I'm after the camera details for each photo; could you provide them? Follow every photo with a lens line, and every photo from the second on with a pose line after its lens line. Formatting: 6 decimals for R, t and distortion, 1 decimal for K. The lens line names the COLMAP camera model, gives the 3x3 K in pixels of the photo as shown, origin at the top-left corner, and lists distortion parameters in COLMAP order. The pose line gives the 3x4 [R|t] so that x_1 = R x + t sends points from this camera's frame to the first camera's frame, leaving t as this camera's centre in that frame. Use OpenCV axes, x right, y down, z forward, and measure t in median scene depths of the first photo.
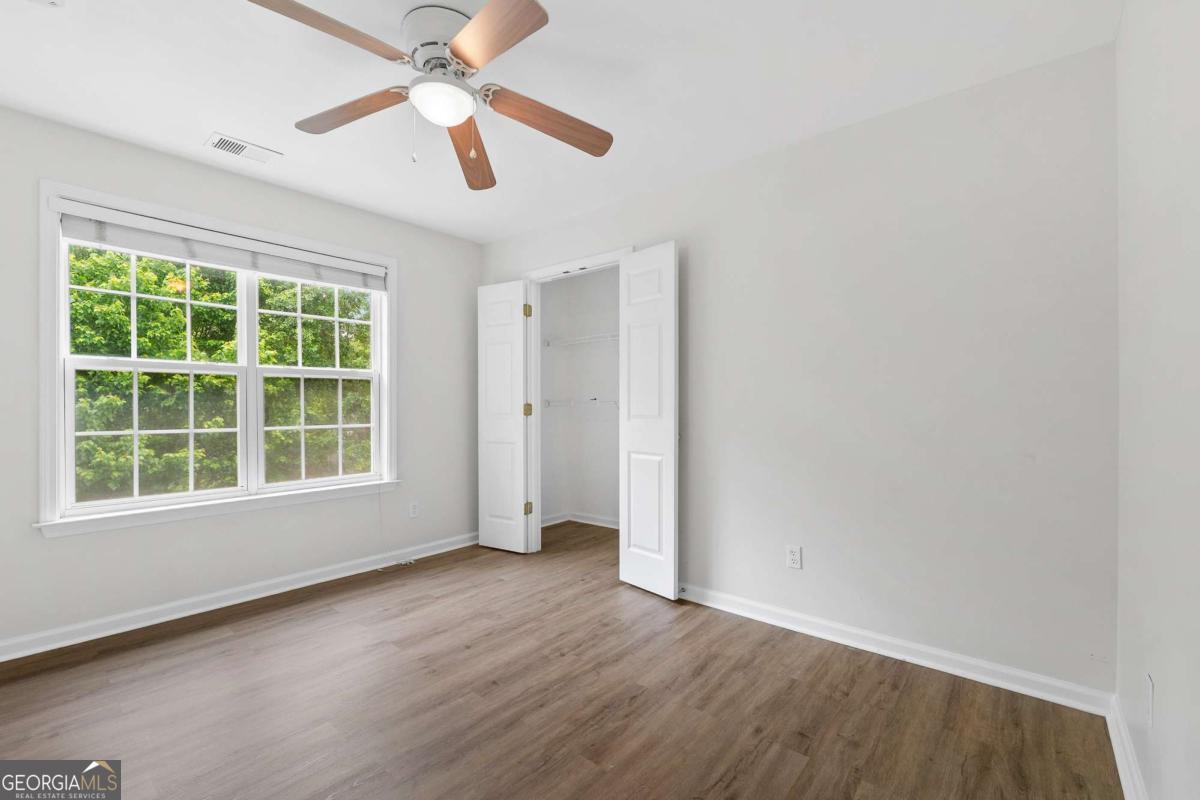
lens RADIAL K [[517.8, 0, 597.0], [0, 517.8, 408.7], [0, 0, 1]] dist [-0.006976, 0.000003]
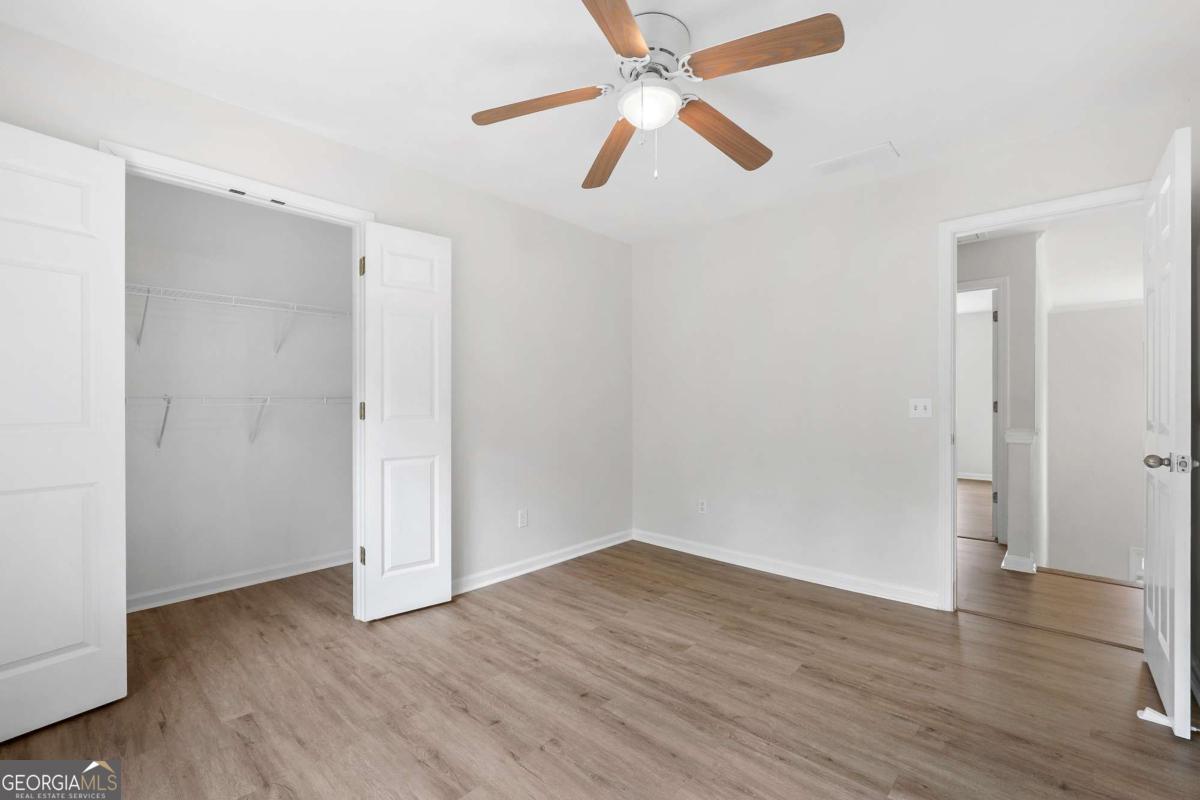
lens RADIAL K [[513.6, 0, 599.5], [0, 513.6, 404.2], [0, 0, 1]] dist [-0.006410, -0.000041]
pose [[0.029614, -0.001422, 0.999560, -1.006403], [0.012159, 0.999926, 0.001062, -0.005552], [-0.999487, 0.012122, 0.029629, 0.826888]]
